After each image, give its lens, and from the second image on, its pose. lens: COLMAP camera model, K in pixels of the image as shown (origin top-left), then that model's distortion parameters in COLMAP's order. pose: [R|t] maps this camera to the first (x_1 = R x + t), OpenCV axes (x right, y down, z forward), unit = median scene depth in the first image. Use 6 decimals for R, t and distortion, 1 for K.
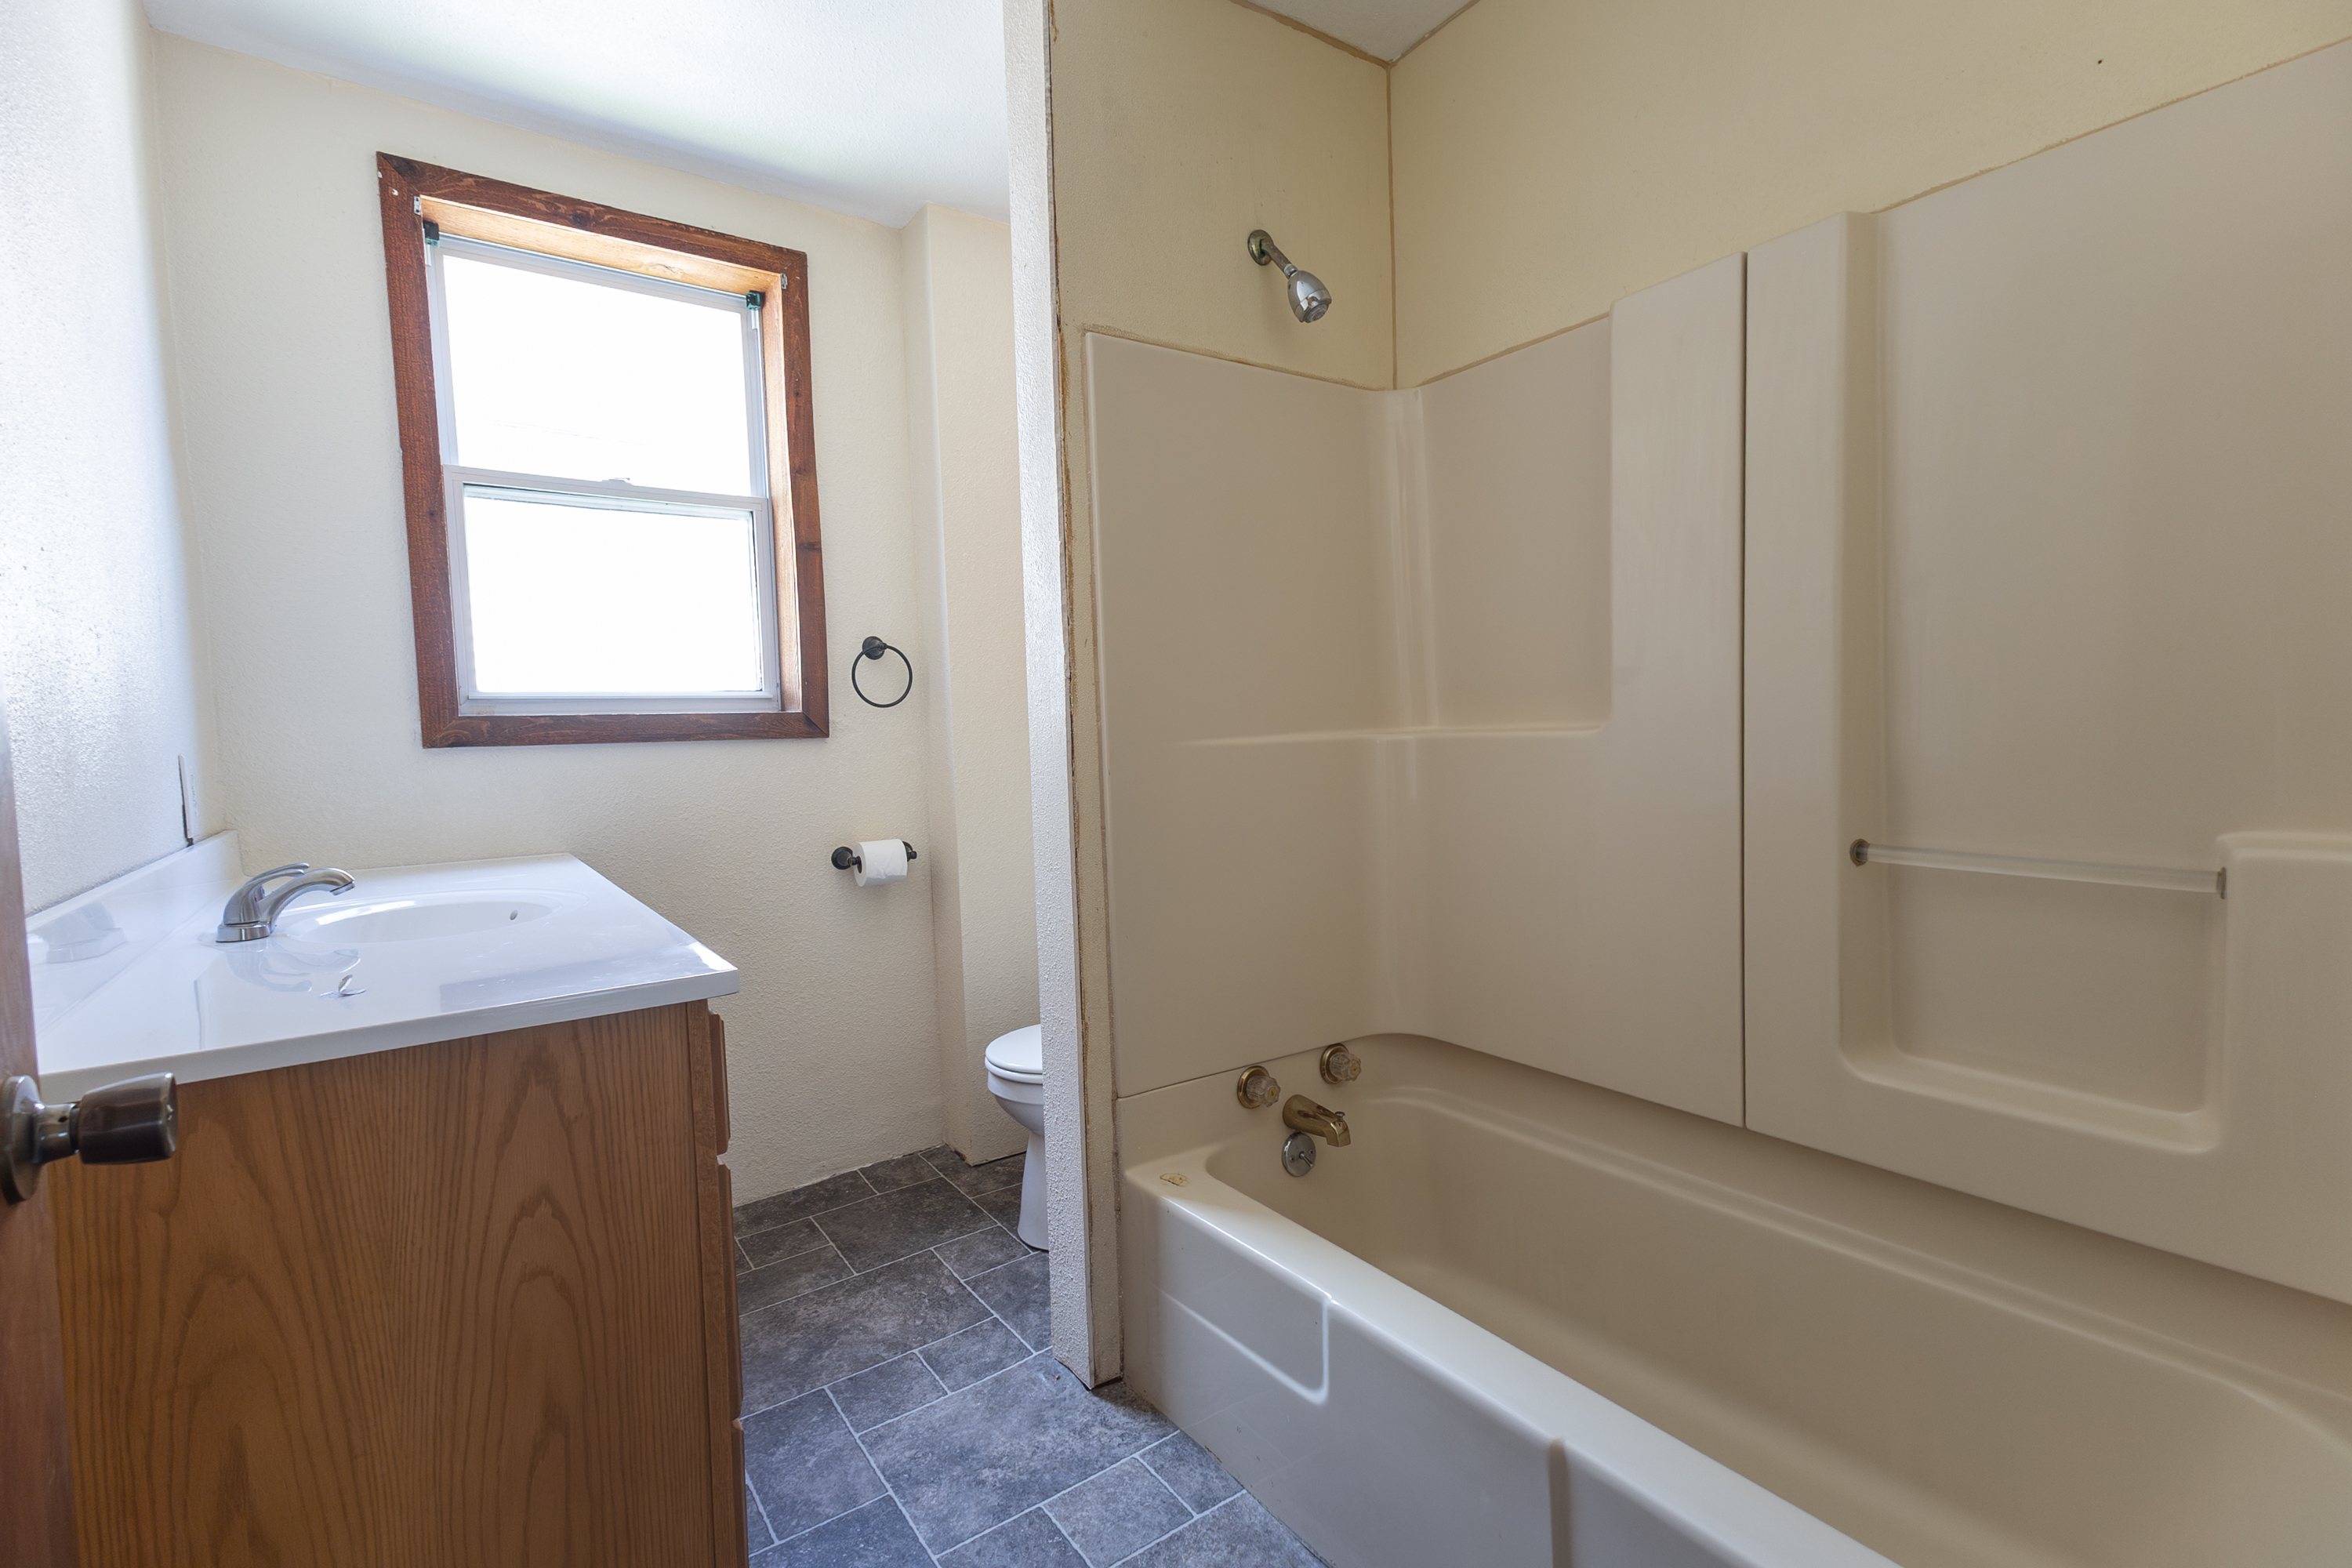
lens RADIAL K [[1076.2, 0, 1179.6], [0, 1076.2, 789.3], [0, 0, 1]] dist [0.019794, -0.000295]
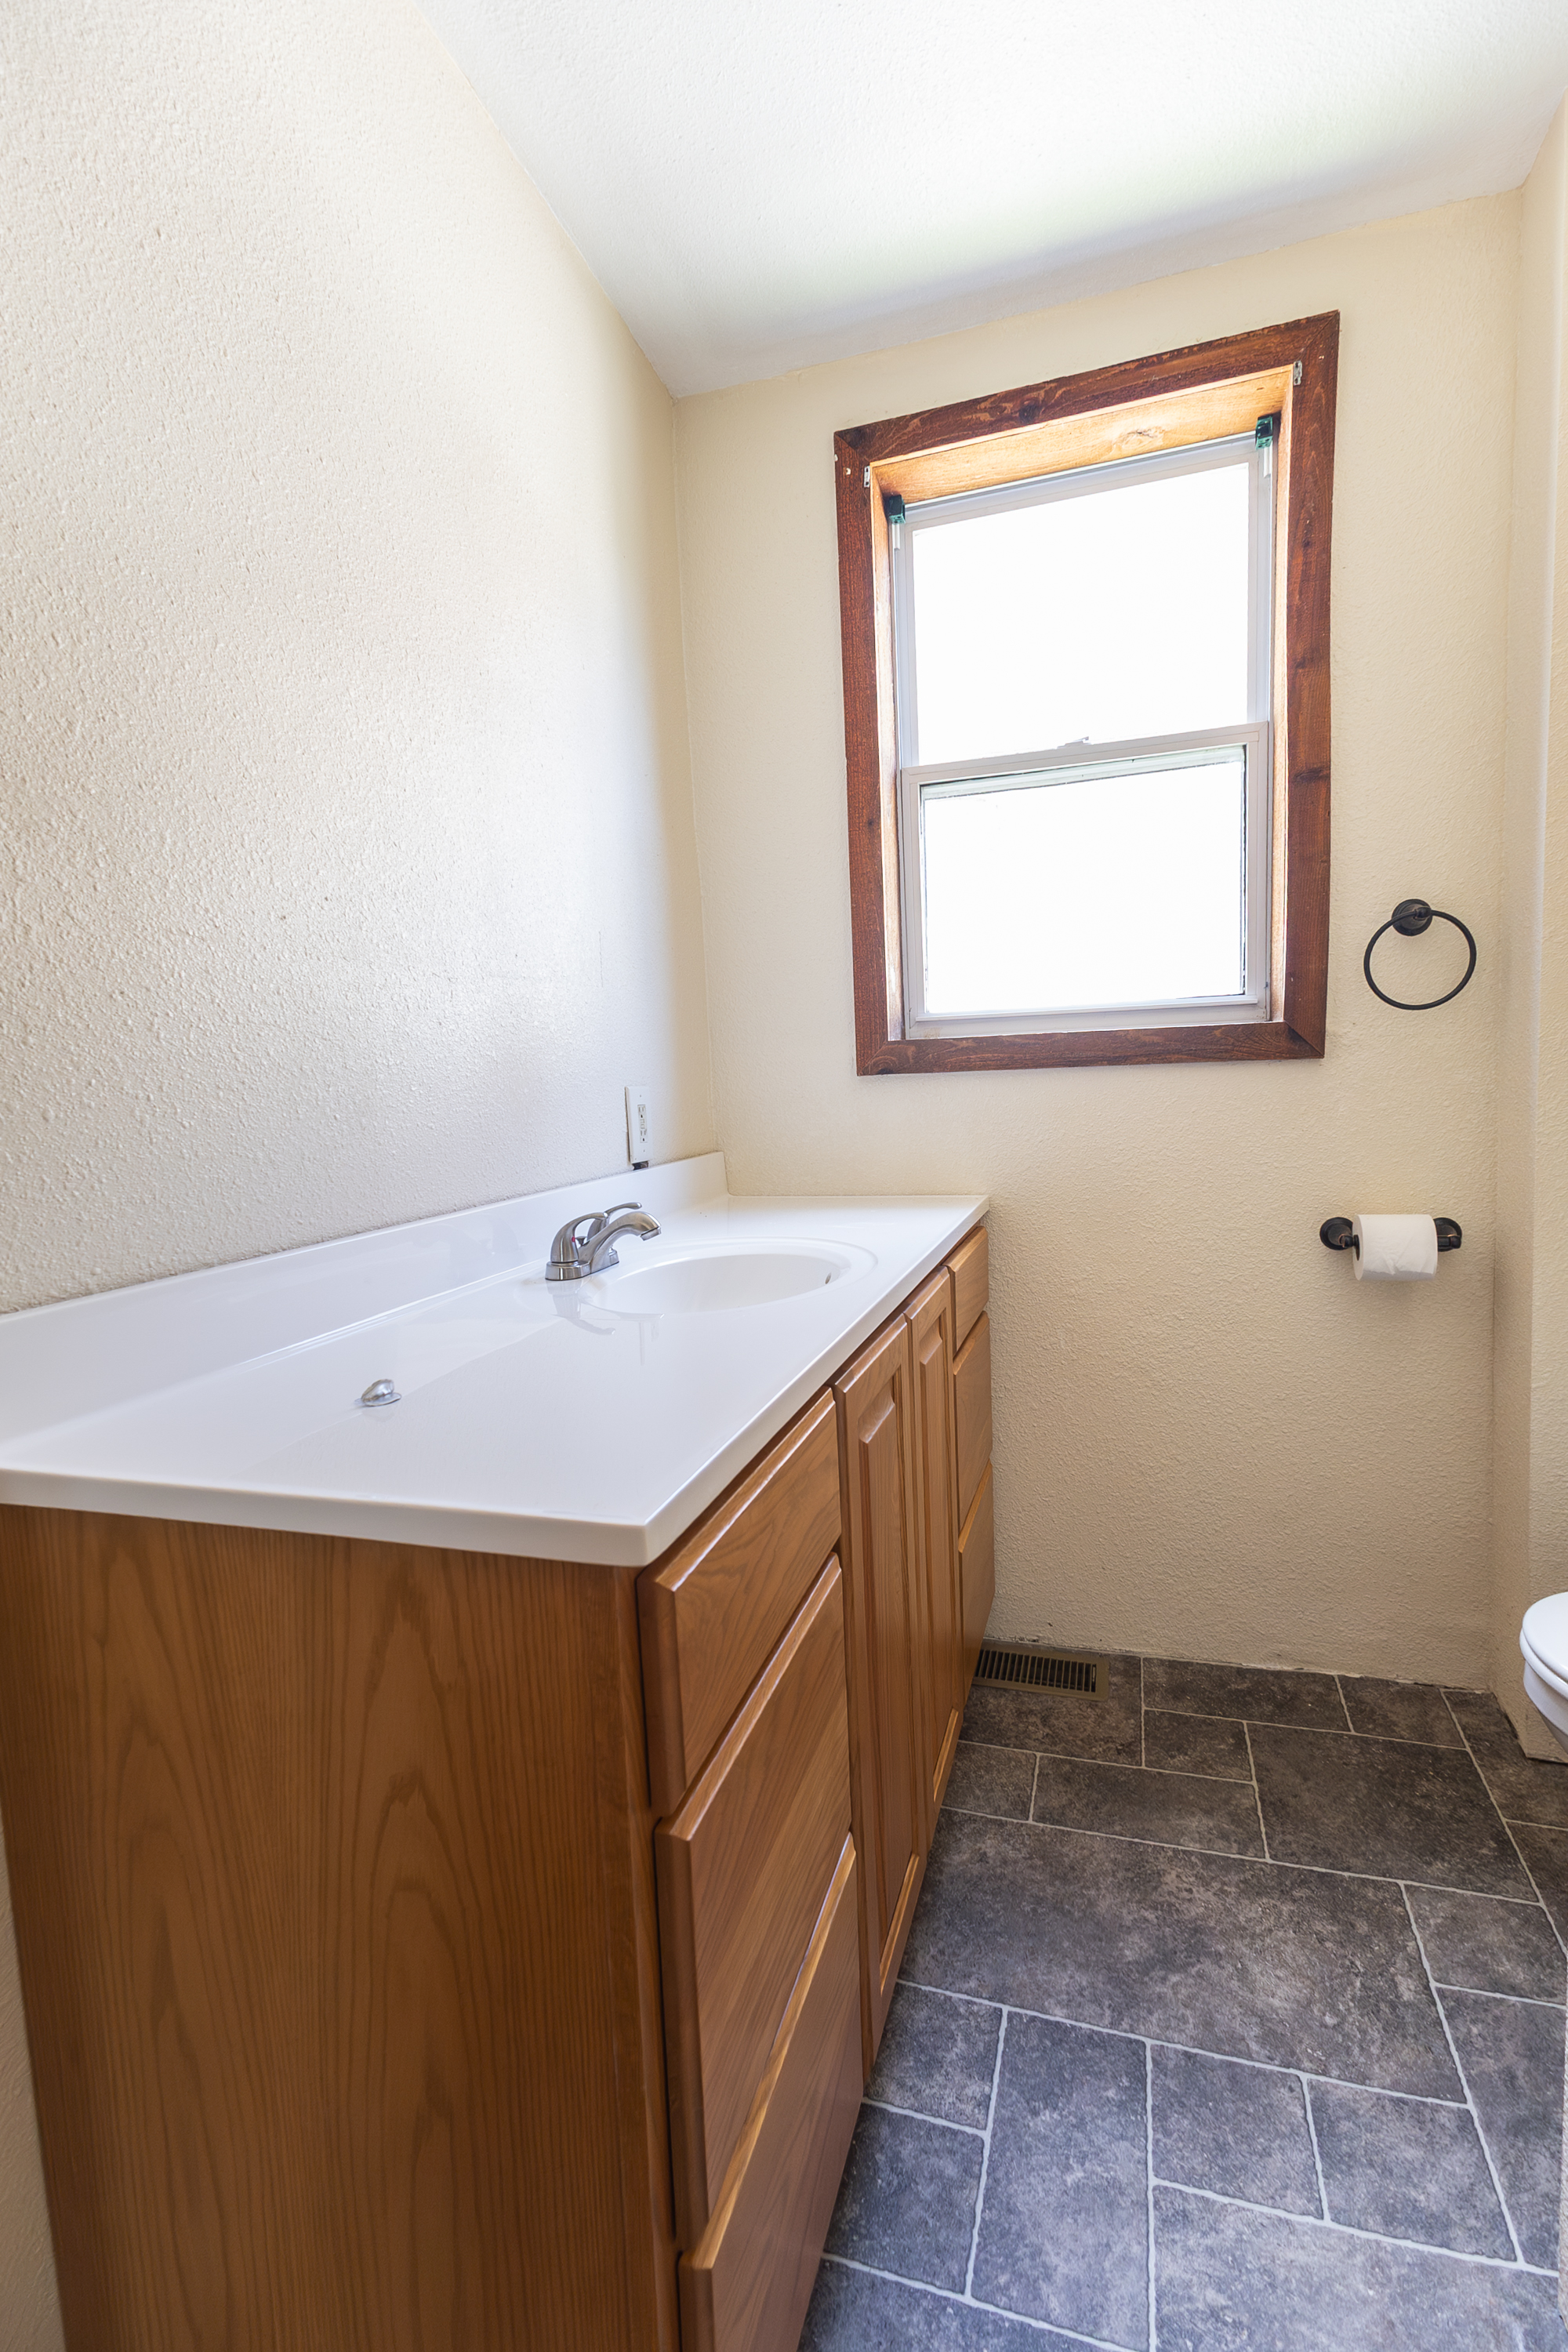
lens RADIAL K [[1068.0, 0, 784.0], [0, 1068.0, 1176.0], [0, 0, 1]] dist [0.034342, -0.012419]
pose [[0.598384, 0.082397, -0.796961, 0.025009], [-0.022090, 0.996016, 0.086391, -0.028979], [0.800905, -0.034090, 0.597821, 0.368392]]
